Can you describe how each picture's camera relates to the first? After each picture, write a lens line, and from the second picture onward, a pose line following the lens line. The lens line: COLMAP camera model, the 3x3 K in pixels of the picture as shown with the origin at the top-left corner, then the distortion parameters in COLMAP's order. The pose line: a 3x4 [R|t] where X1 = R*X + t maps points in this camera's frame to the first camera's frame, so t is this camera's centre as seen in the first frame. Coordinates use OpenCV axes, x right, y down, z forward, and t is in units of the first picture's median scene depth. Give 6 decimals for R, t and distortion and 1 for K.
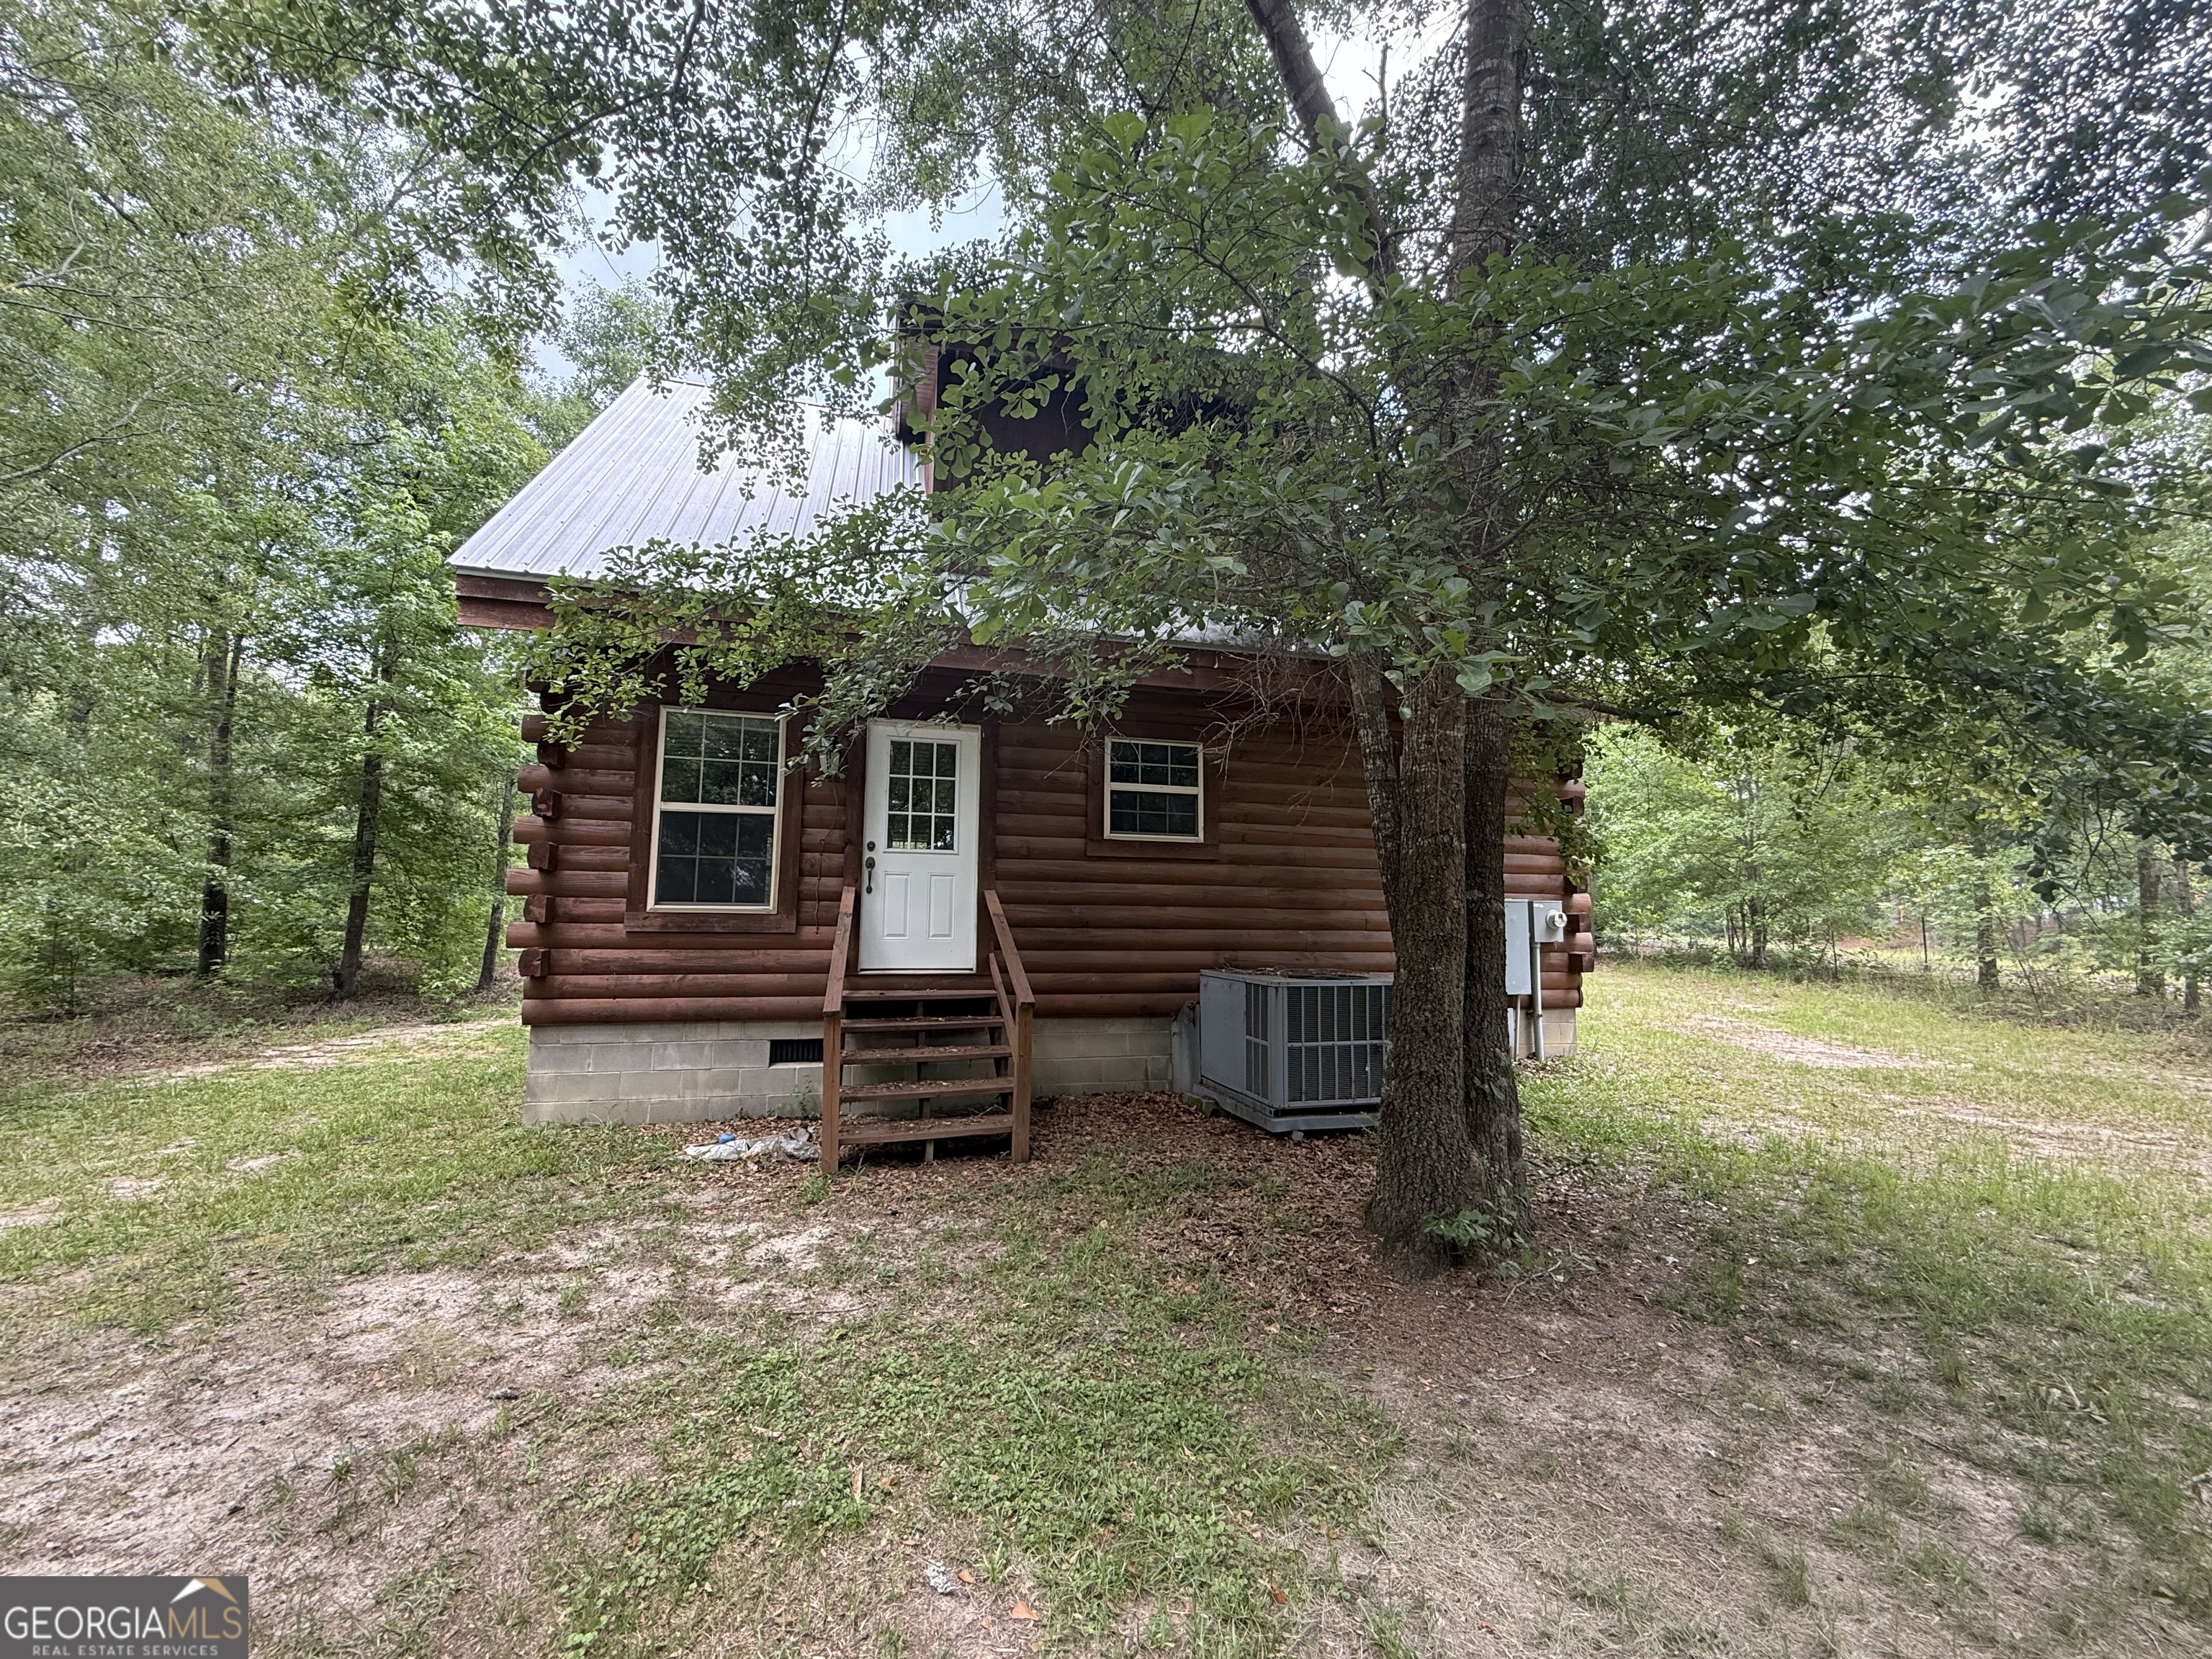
lens RADIAL K [[875.8, 0, 1108.1], [0, 875.8, 837.6], [0, 0, 1]] dist [0.001304, -0.000444]
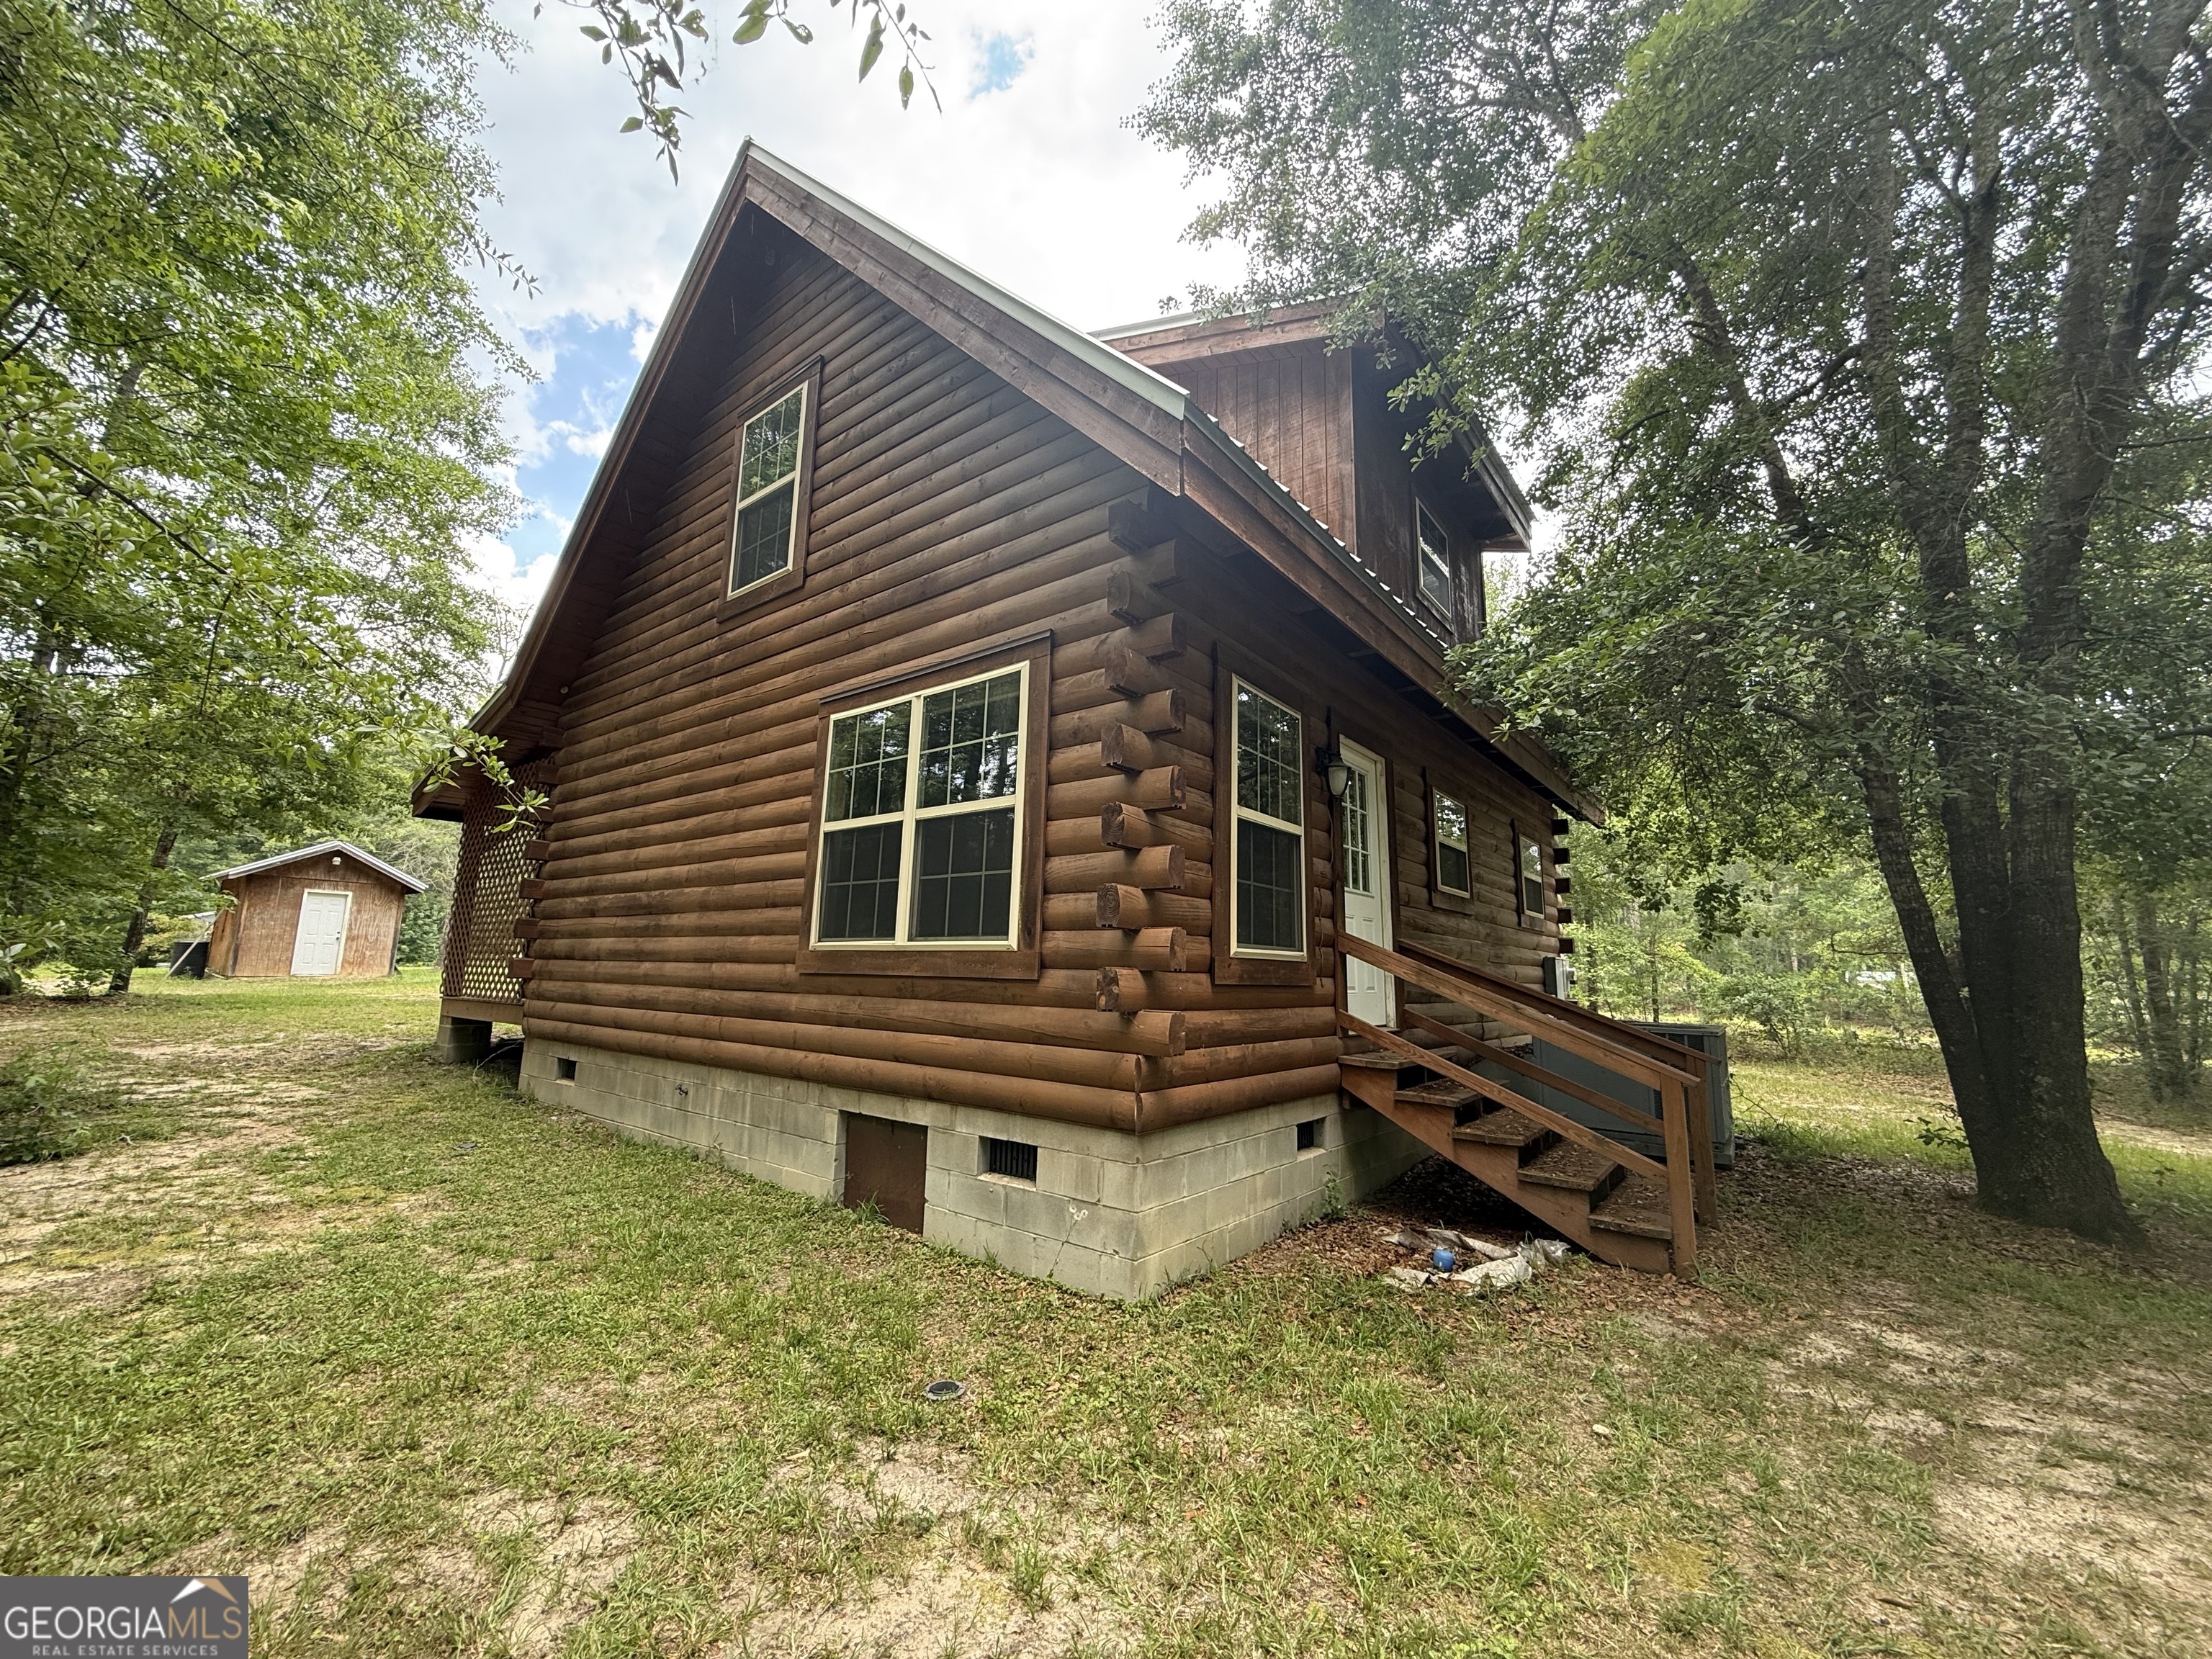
lens RADIAL K [[875.8, 0, 1108.3], [0, 875.8, 822.9], [0, 0, 1]] dist [0.001304, -0.000444]
pose [[0.797136, 0.111446, 0.593426, -1.055686], [-0.082151, 0.993697, -0.076266, 0.039081], [-0.598185, 0.012044, 0.801267, 0.489843]]
